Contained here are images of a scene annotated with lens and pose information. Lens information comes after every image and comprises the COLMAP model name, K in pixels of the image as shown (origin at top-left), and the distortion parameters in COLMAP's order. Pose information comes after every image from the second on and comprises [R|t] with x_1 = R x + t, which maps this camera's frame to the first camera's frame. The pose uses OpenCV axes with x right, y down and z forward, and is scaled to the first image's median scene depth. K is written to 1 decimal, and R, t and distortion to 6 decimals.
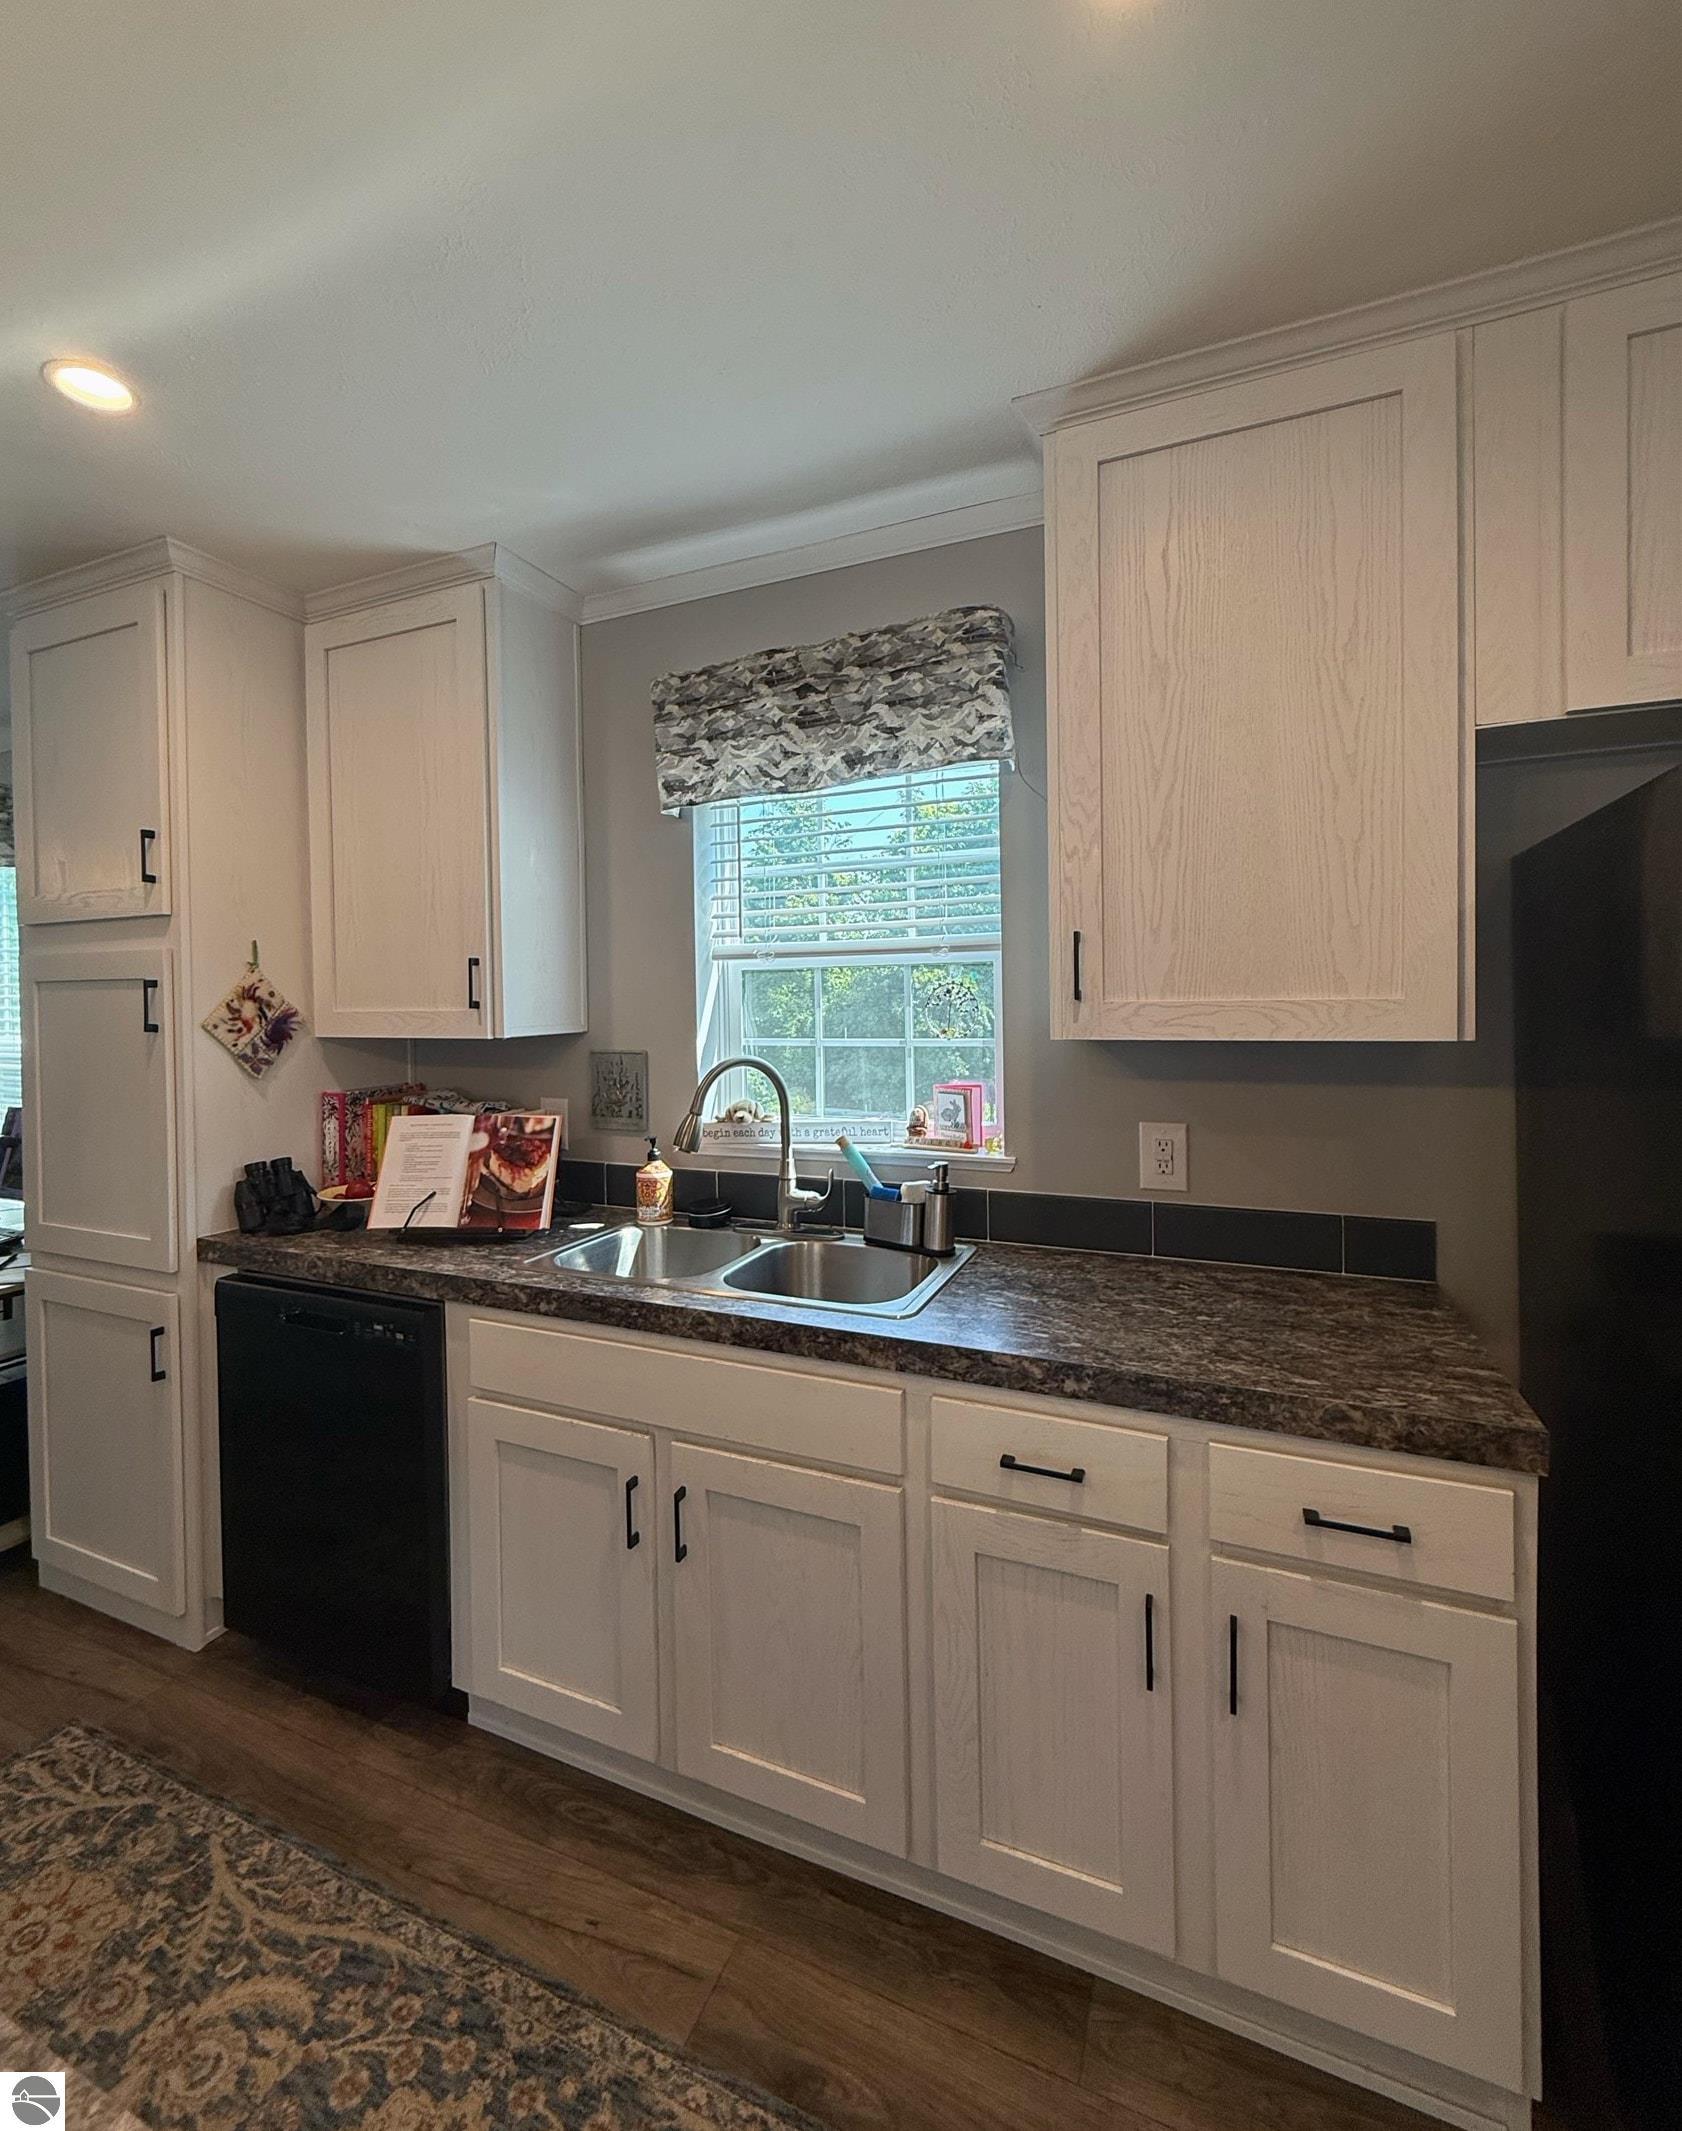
lens RADIAL K [[915.5, 0, 838.8], [0, 915.5, 1010.8], [0, 0, 1]] dist [-0.000845, 0.000056]
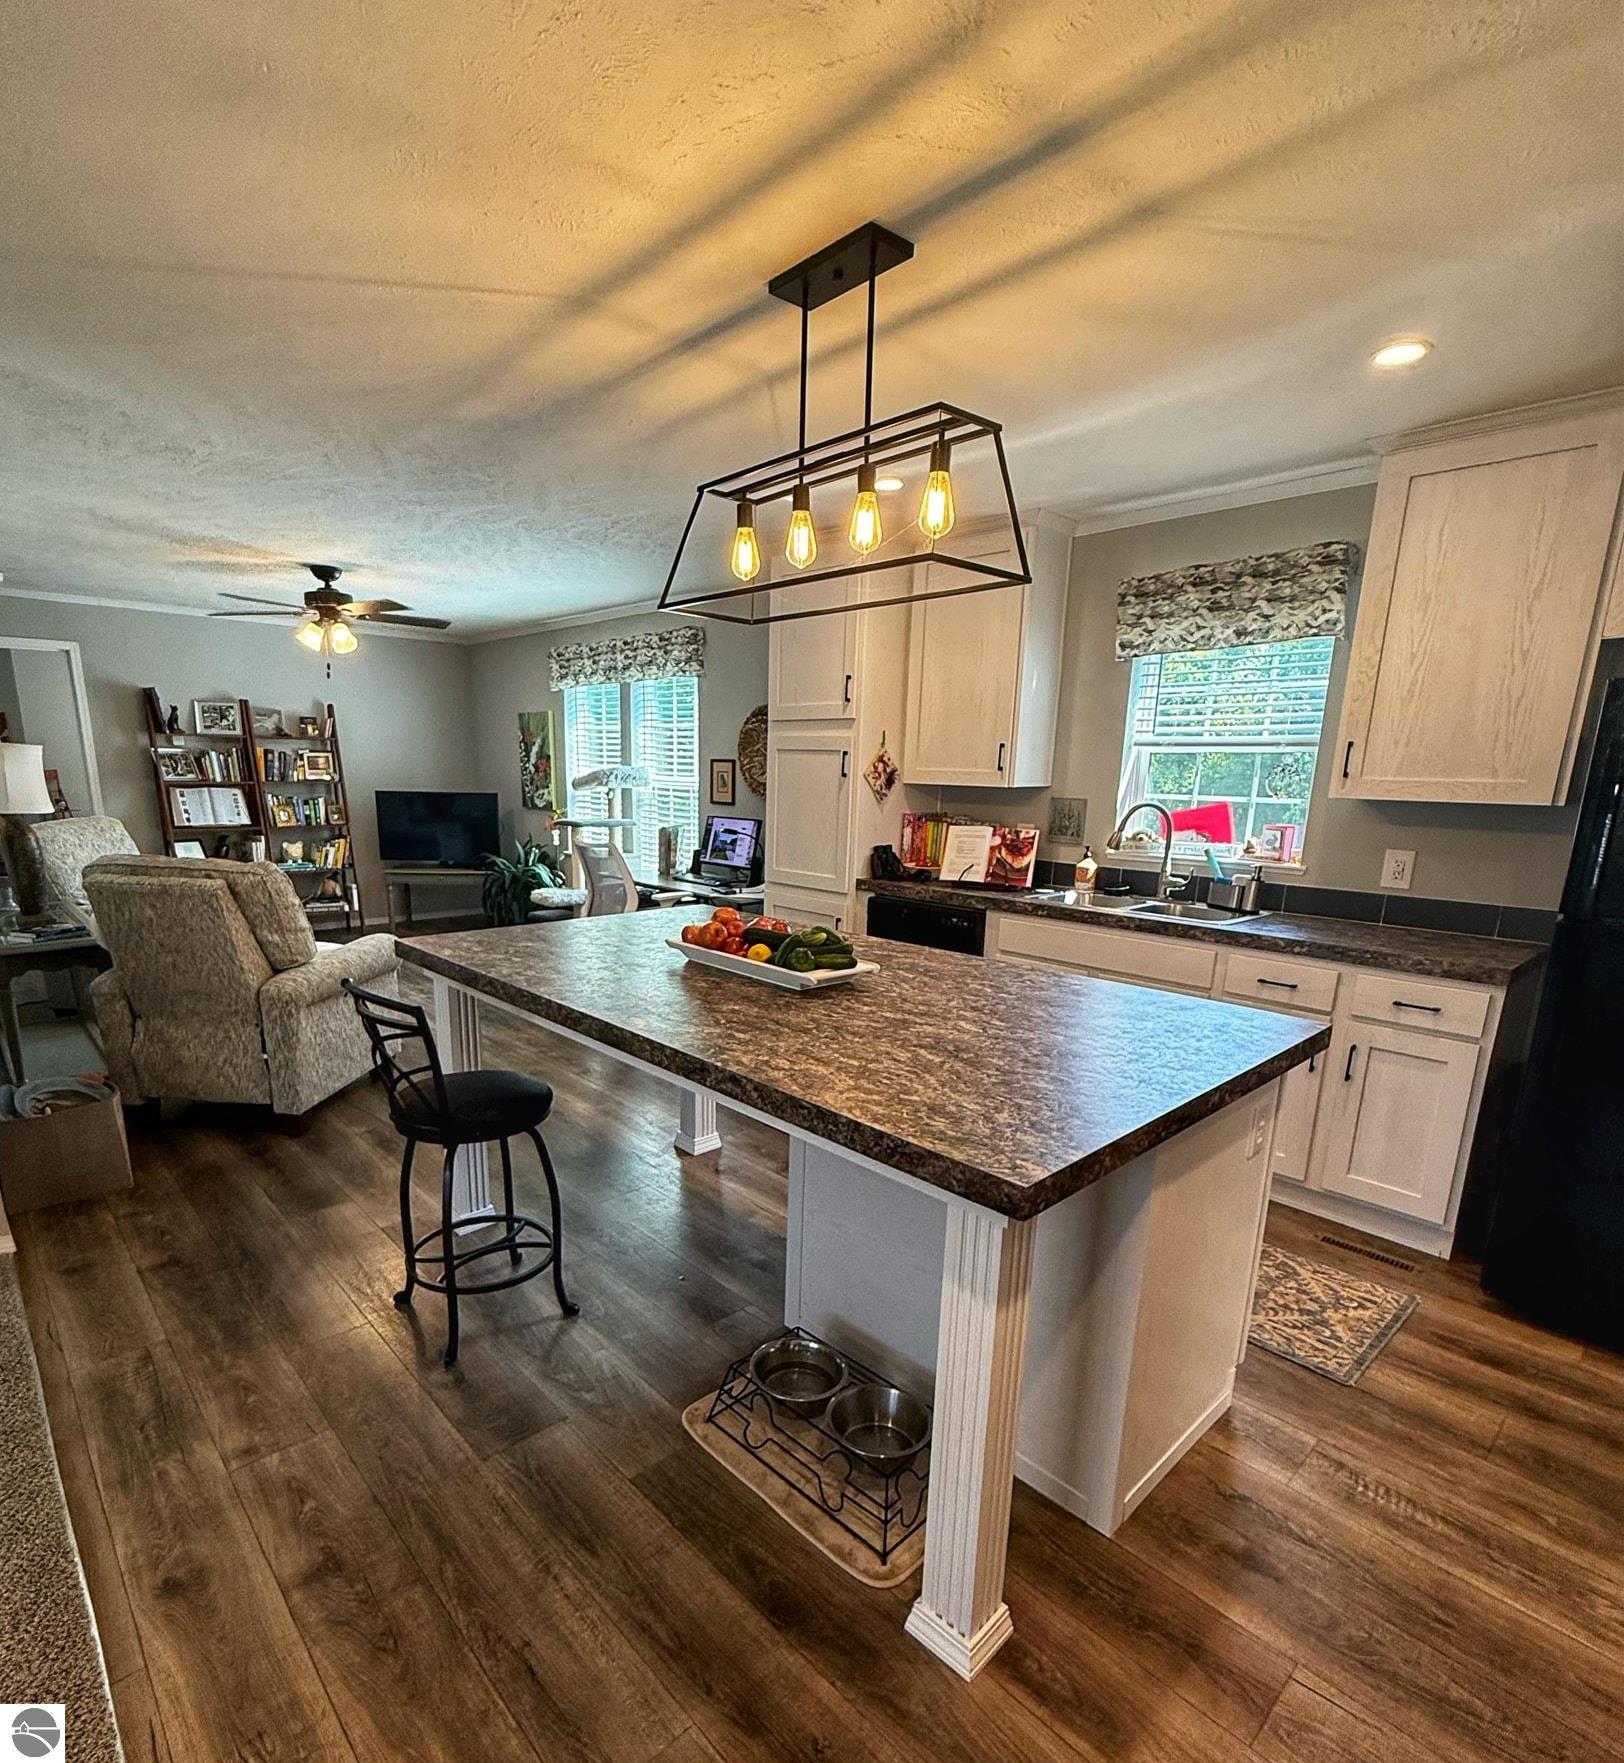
lens RADIAL K [[937.6, 0, 749.9], [0, 937.6, 994.7], [0, 0, 1]] dist [-0.005197, 0.001933]
pose [[0.901715, 0.132288, -0.411595, -0.001863], [-0.034741, 0.971129, 0.236013, 0.008606], [0.430934, -0.198517, 0.880277, -1.072688]]
